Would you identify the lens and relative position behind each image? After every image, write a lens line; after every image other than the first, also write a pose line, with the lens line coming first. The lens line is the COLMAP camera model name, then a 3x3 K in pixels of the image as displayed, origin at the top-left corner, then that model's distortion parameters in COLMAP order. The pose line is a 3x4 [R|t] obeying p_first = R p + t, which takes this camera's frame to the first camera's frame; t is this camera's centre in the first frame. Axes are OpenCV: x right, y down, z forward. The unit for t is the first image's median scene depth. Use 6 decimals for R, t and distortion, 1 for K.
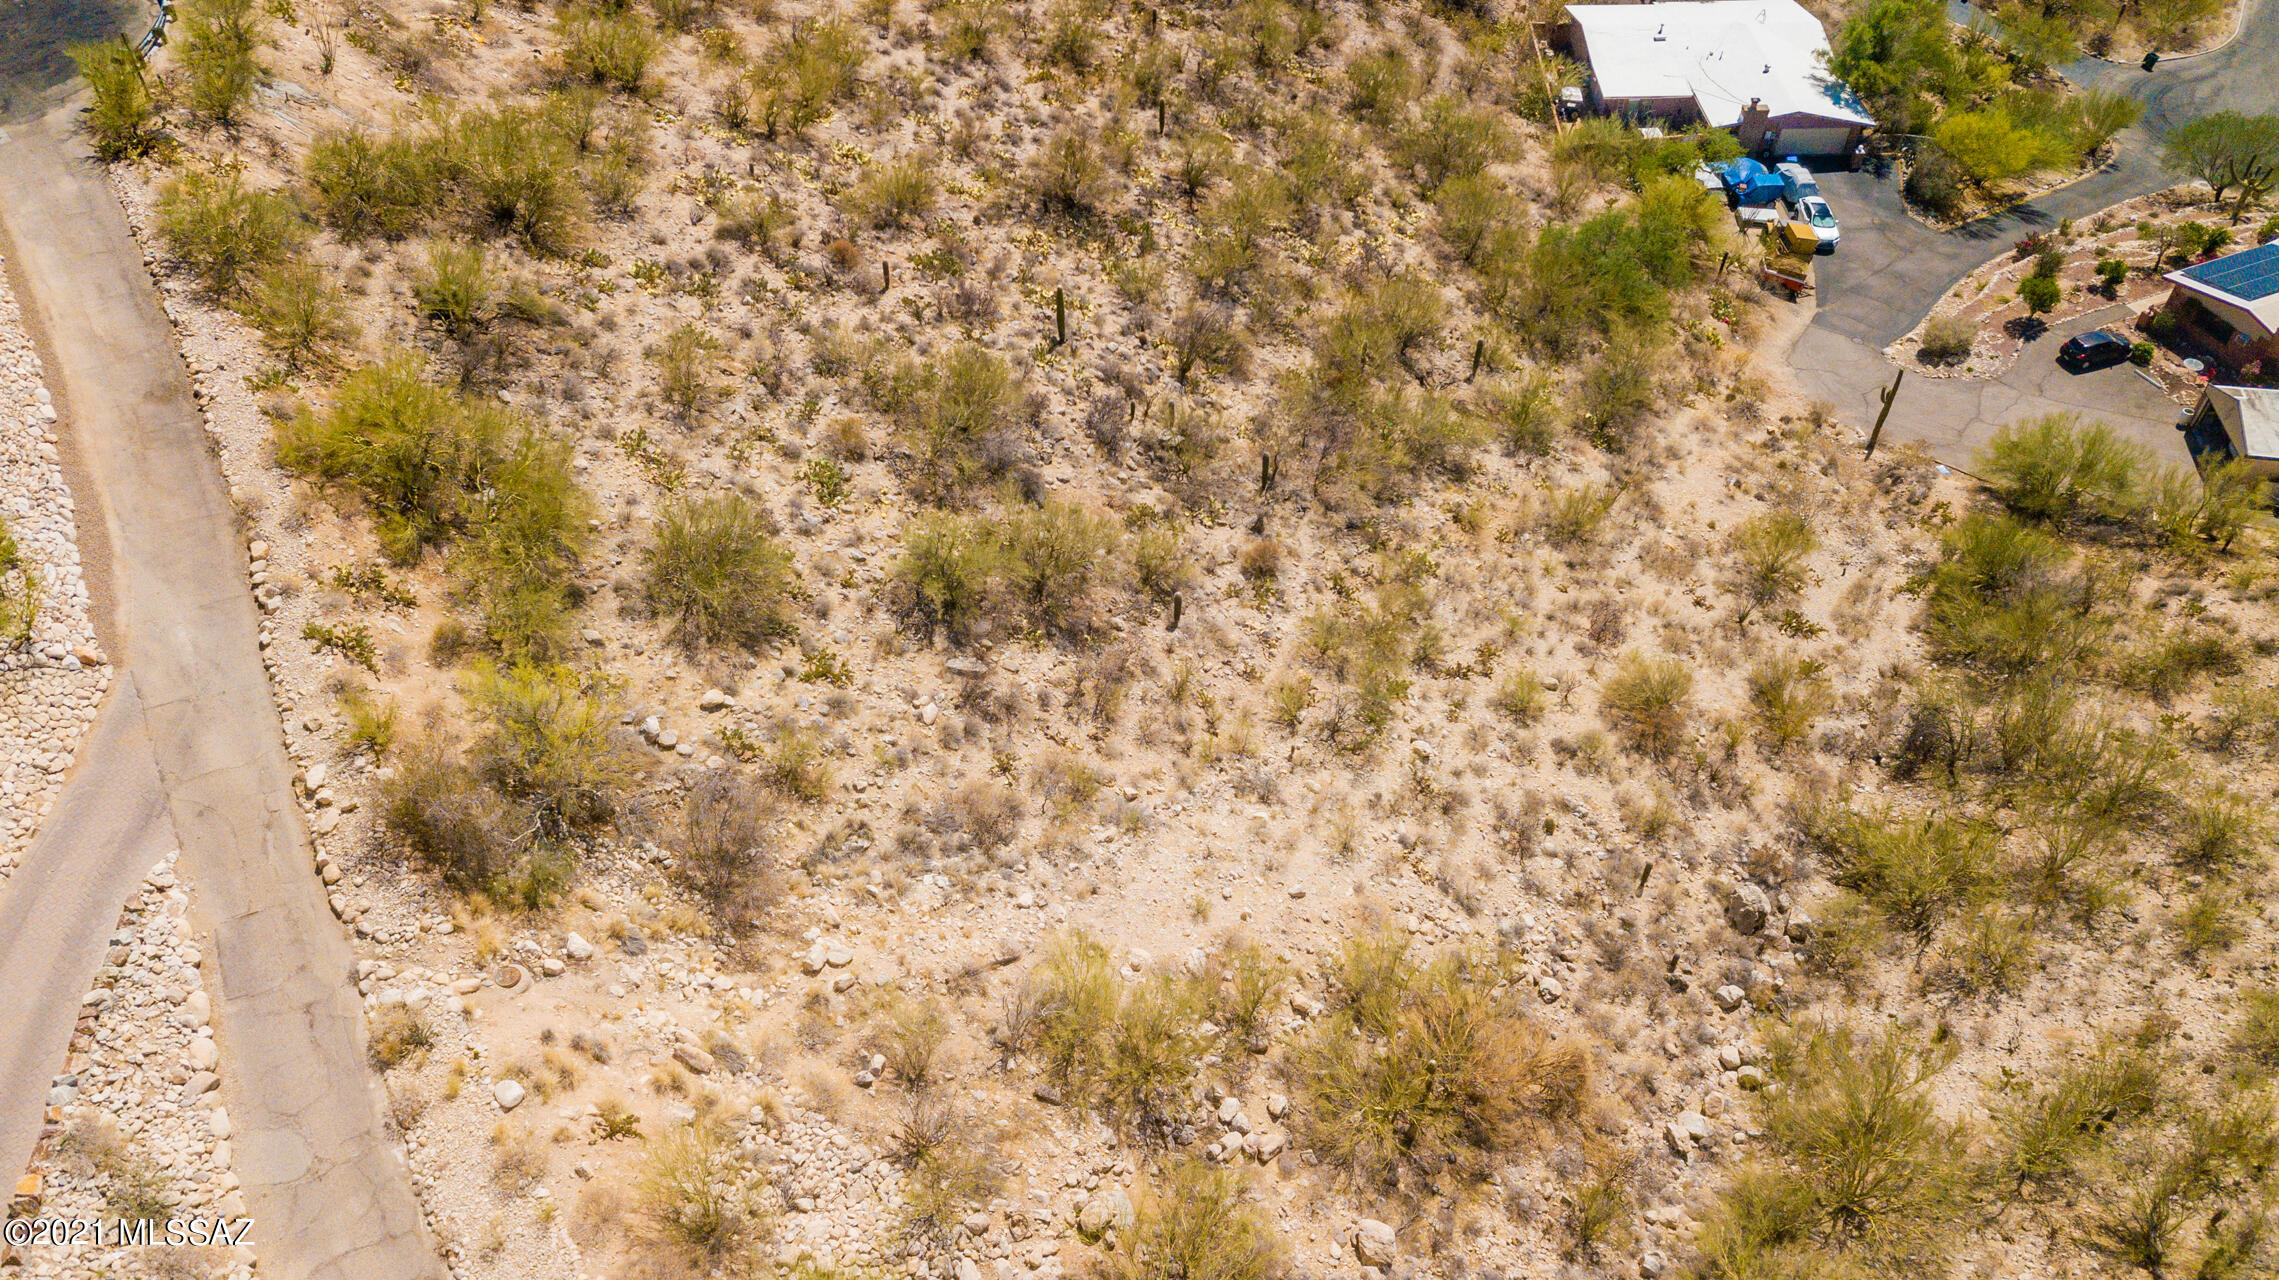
lens RADIAL K [[1712.4, 0, 1119.6], [0, 1712.4, 677.4], [0, 0, 1]] dist [0.041669, -0.044437]
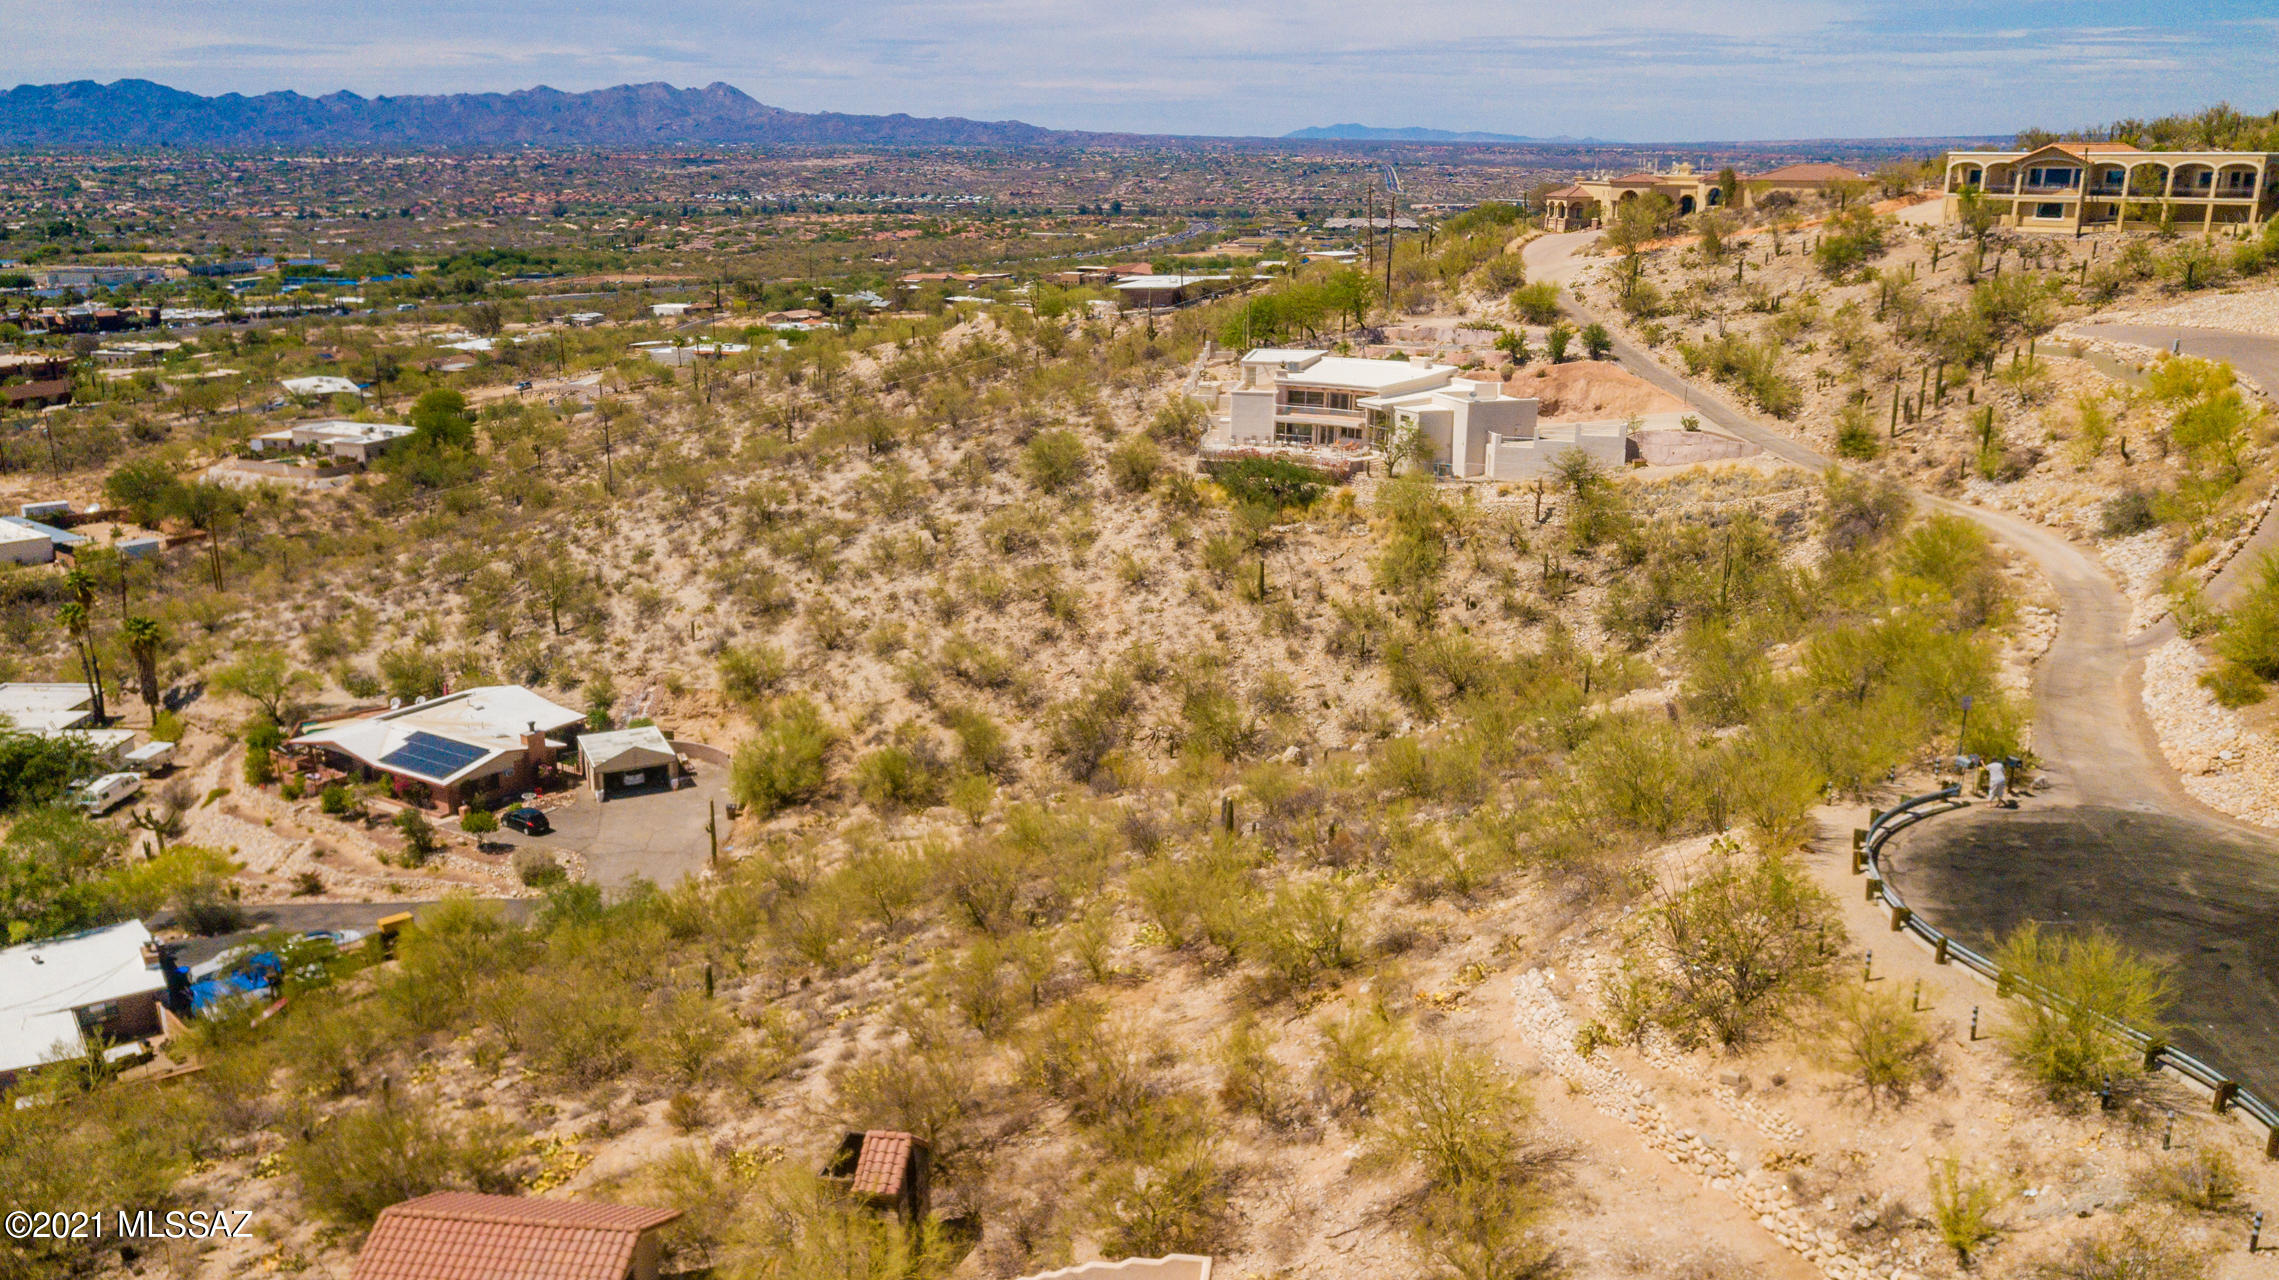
lens RADIAL K [[1727.6, 0, 1141.6], [0, 1727.6, 669.1], [0, 0, 1]] dist [0.051975, -0.047724]
pose [[-0.549052, -0.228640, 0.803906, -0.895234], [0.606024, 0.553474, 0.571316, -0.956072], [-0.575566, 0.800869, -0.165325, 1.192816]]
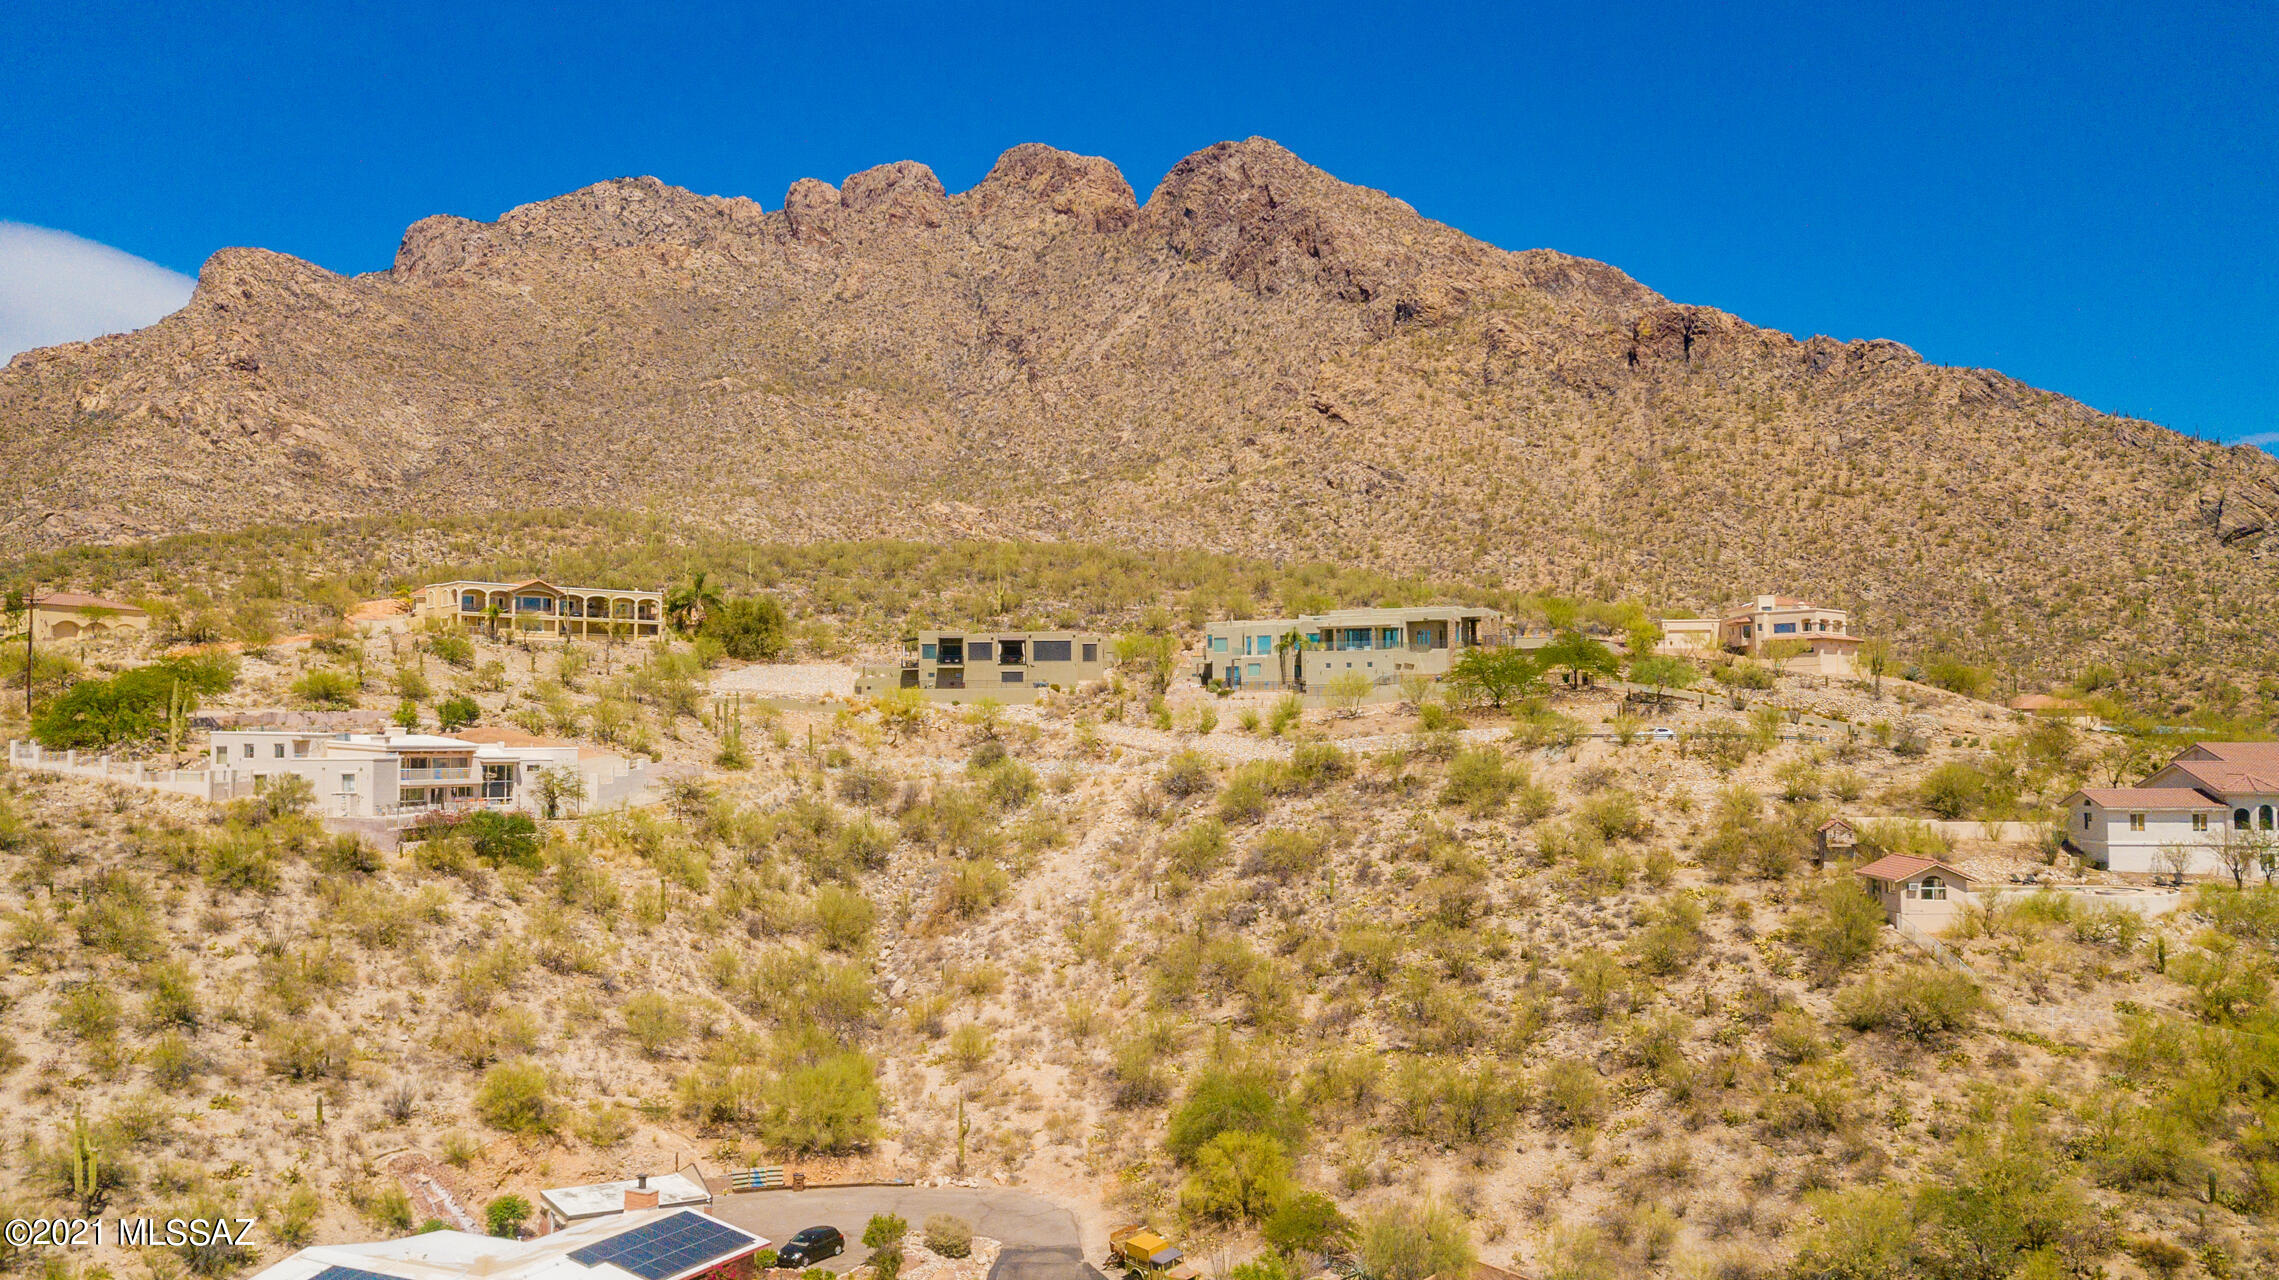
lens RADIAL K [[1757.0, 0, 1140.5], [0, 1757.0, 689.0], [0, 0, 1]] dist [0.094334, -0.093167]
pose [[-0.771627, -0.024171, -0.635616, 1.454617], [-0.463266, 0.706099, 0.535546, -1.382898], [0.435863, 0.707701, -0.556043, 1.940345]]
